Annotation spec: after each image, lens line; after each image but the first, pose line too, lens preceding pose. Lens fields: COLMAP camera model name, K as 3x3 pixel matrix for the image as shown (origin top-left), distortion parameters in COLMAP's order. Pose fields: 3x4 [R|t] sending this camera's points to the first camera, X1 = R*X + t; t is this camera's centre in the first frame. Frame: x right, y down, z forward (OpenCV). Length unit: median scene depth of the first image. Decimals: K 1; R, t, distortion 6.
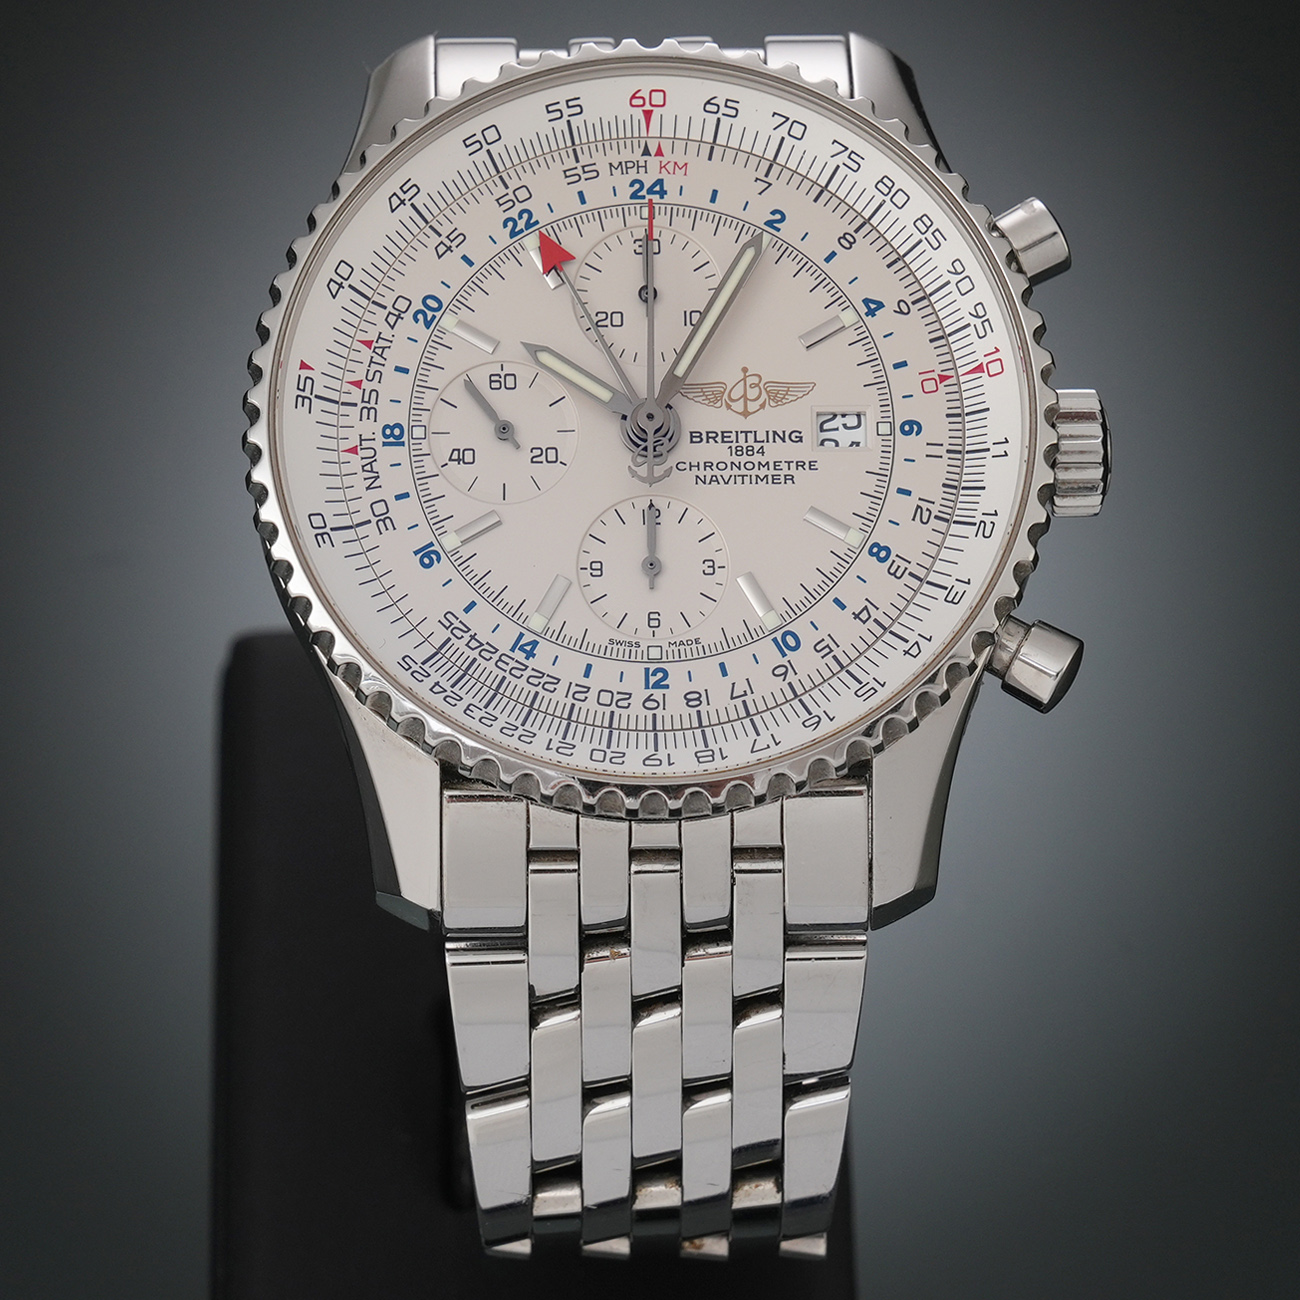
lens RADIAL K [[8402.6, 0, 650.0], [0, 8402.6, 650.0], [0, 0, 1]] dist [-0.941106, -5.086724]
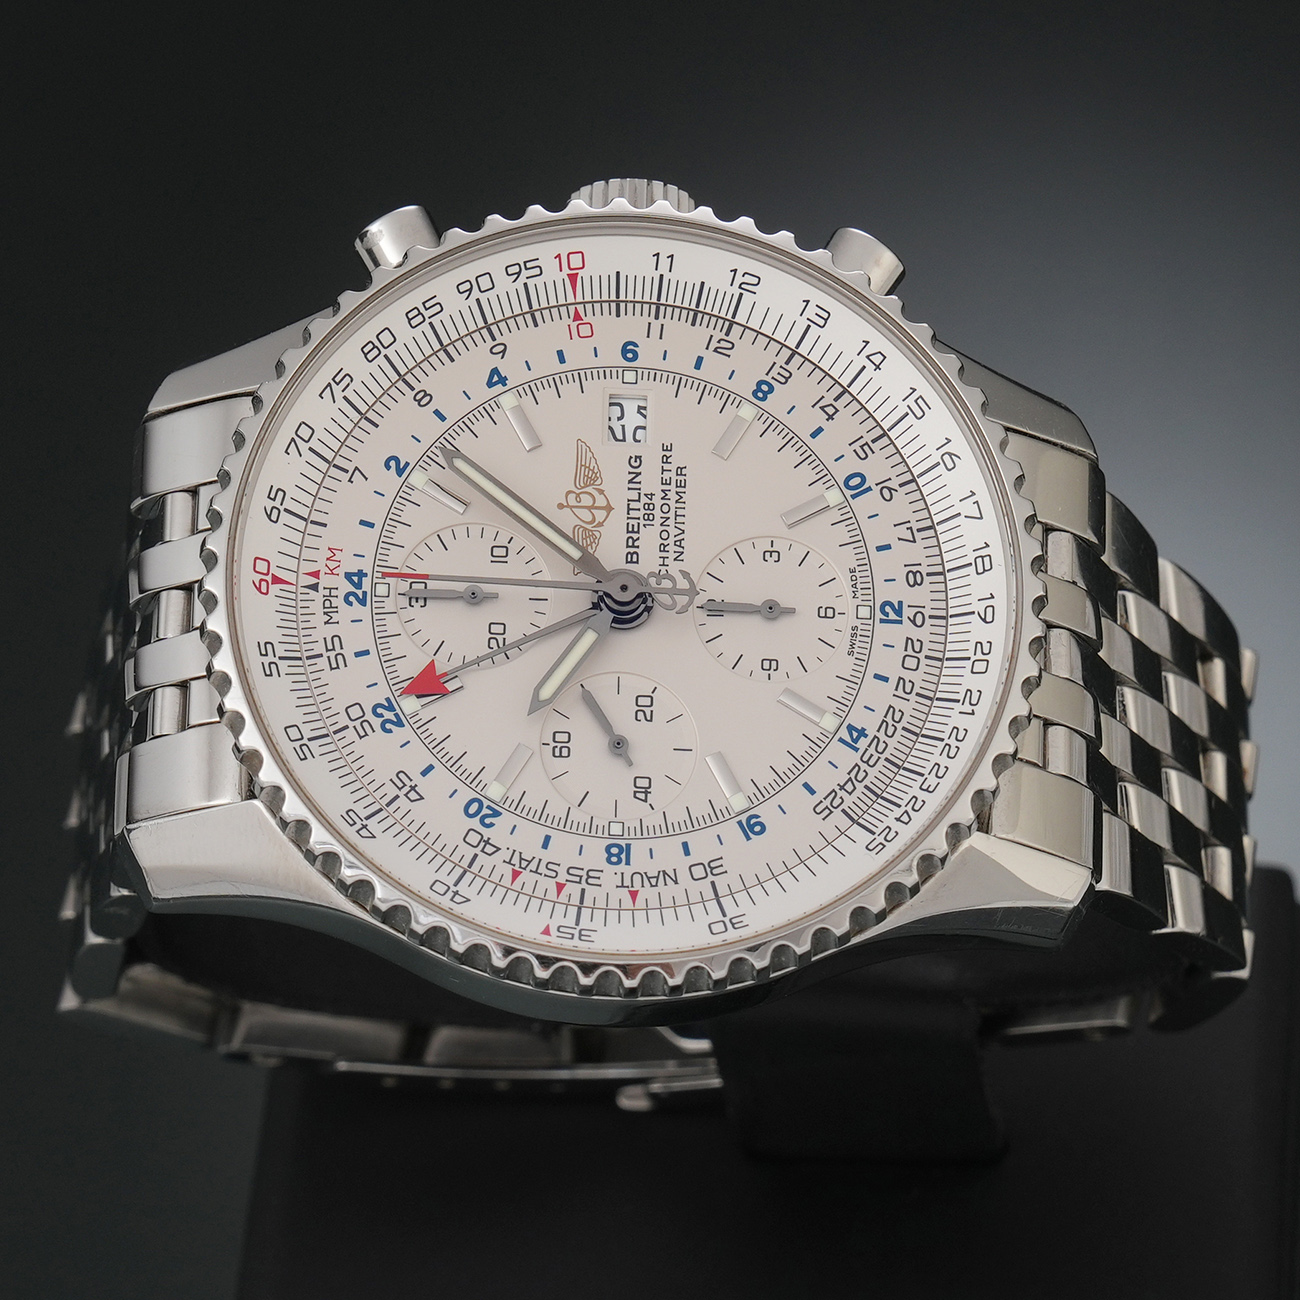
lens RADIAL K [[8402.6, 0, 650.0], [0, 8402.6, 650.0], [0, 0, 1]] dist [-0.941106, -5.086724]
pose [[0.046102, -0.945184, 0.323266, -0.316762], [0.937214, 0.152916, 0.313445, -0.324665], [-0.345695, 0.288519, 0.892890, 0.139767]]
